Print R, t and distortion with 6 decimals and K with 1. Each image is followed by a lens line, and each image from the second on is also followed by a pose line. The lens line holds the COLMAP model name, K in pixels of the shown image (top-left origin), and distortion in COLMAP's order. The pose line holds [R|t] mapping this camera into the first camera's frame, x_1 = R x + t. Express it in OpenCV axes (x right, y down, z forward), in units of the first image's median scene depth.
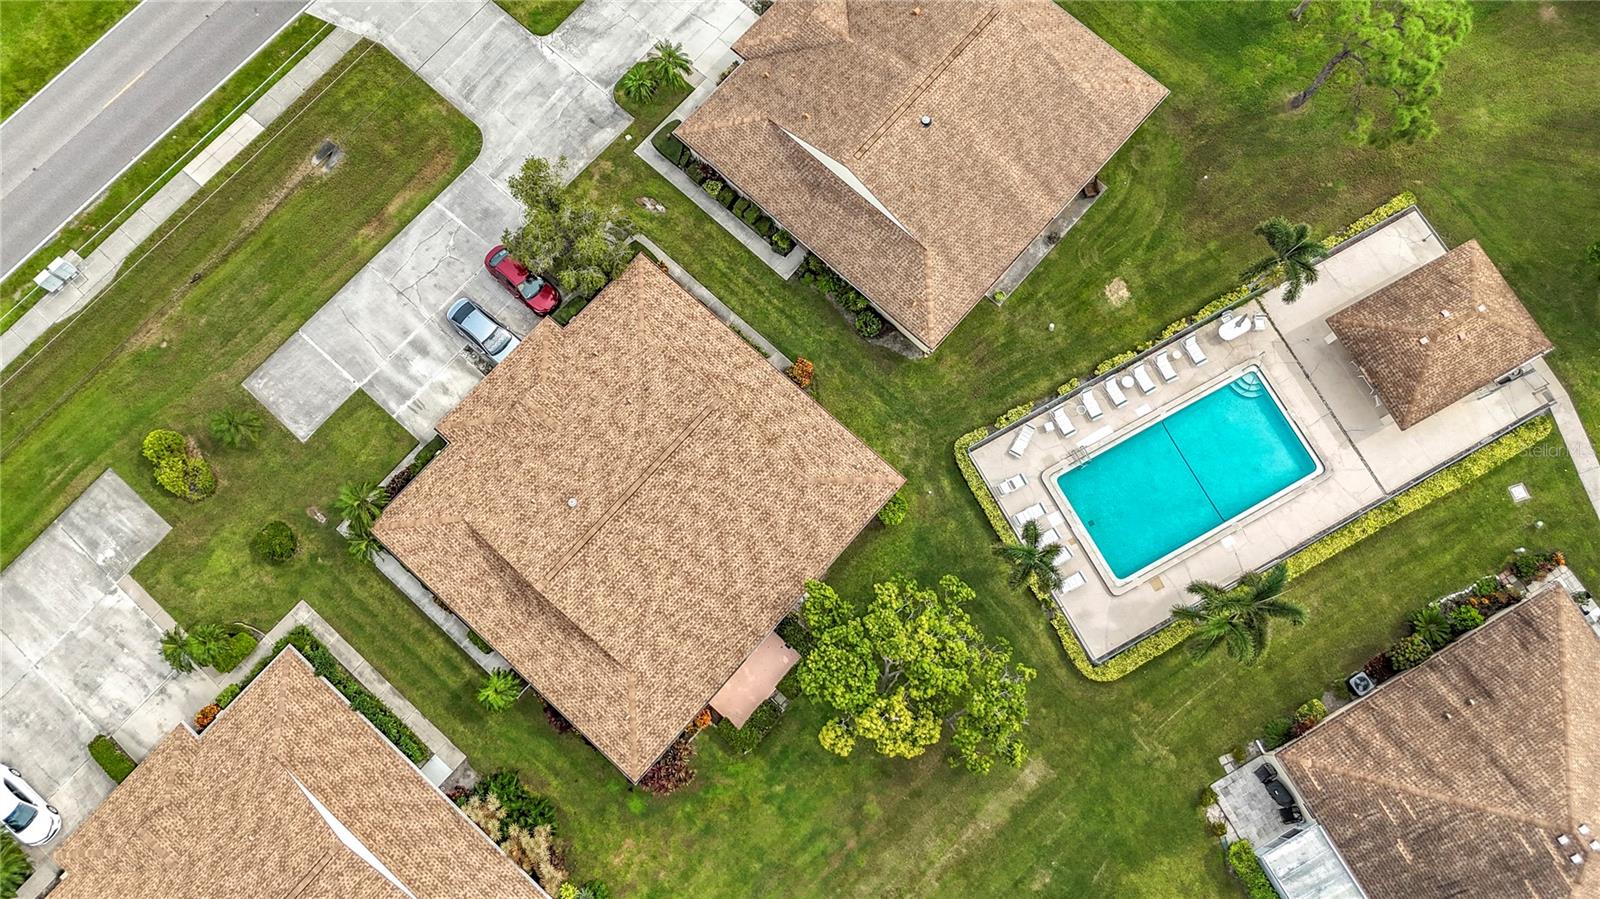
lens RADIAL K [[1184.3, 0, 808.4], [0, 1184.3, 445.0], [0, 0, 1]] dist [0.098078, -0.096455]
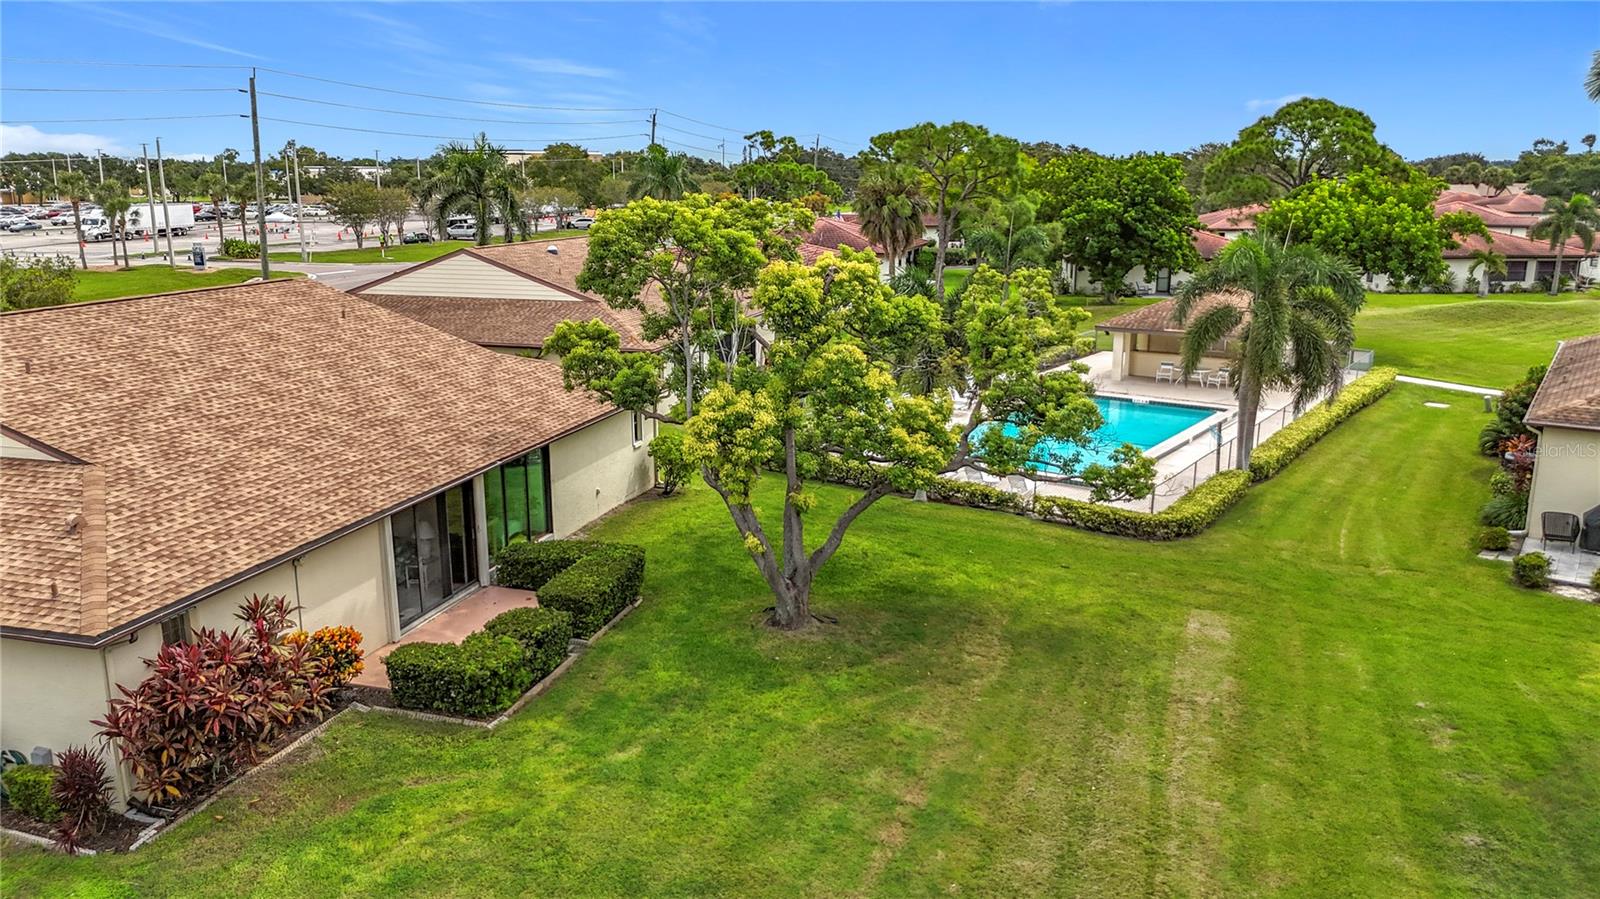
lens RADIAL K [[1174.6, 0, 810.0], [0, 1174.6, 445.2], [0, 0, 1]] dist [0.115274, -0.147062]
pose [[0.899505, -0.096563, 0.426105, -0.104737], [0.426333, 0.407281, -0.807689, 0.525801], [-0.095551, 0.908184, 0.407520, 0.798097]]
